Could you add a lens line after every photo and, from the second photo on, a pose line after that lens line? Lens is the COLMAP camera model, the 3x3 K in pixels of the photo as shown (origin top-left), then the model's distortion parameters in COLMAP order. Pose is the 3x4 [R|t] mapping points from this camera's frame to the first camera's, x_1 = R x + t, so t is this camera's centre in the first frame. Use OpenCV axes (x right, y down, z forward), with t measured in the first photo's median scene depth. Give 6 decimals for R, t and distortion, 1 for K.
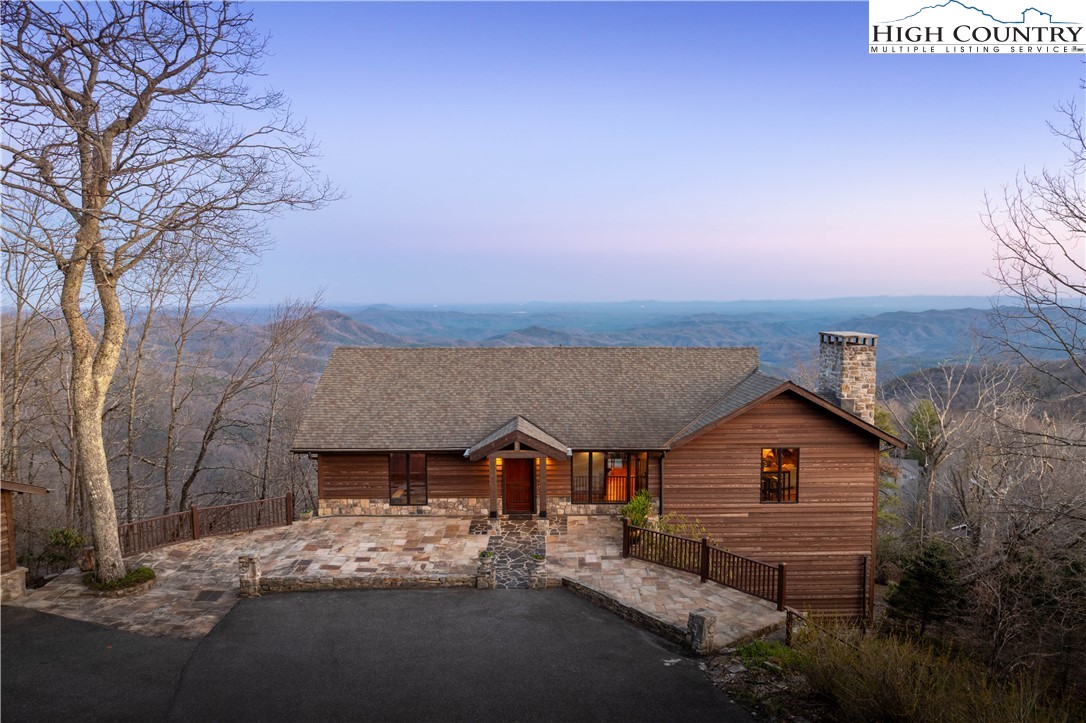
lens RADIAL K [[797.1, 0, 552.3], [0, 797.1, 370.5], [0, 0, 1]] dist [-0.028308, -0.012125]
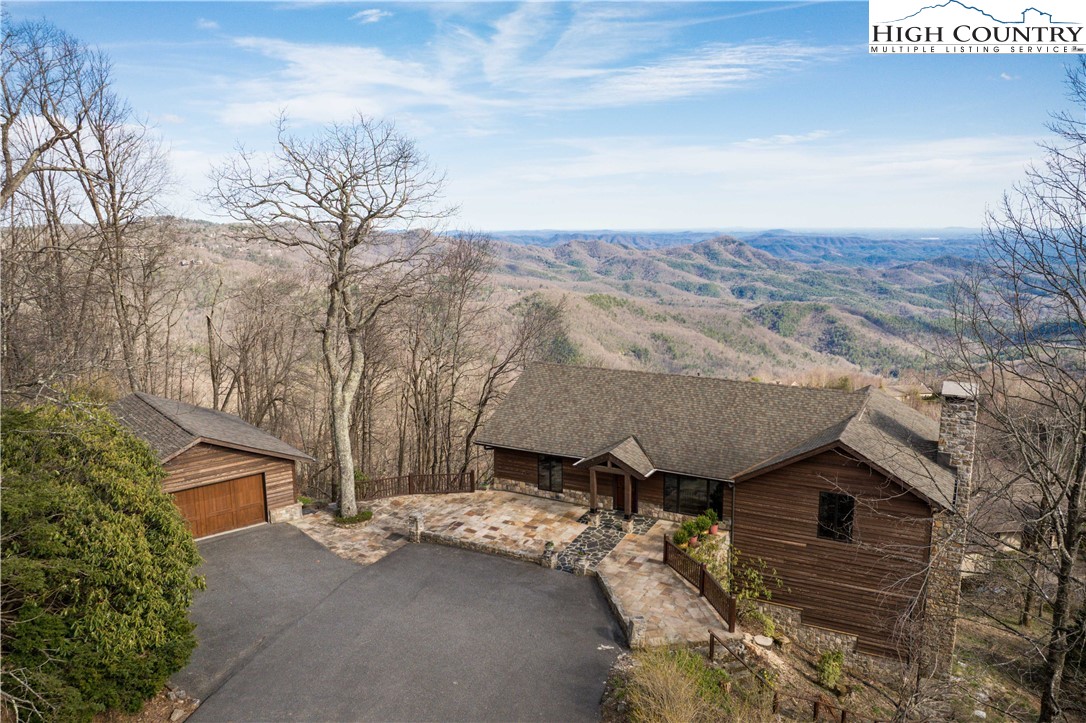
lens RADIAL K [[797.1, 0, 547.4], [0, 797.1, 354.5], [0, 0, 1]] dist [-0.028308, -0.012125]
pose [[0.876931, 0.079573, -0.473983, 0.463748], [-0.041950, 0.995108, 0.089447, -0.194104], [0.478782, -0.058555, 0.875979, -0.194809]]
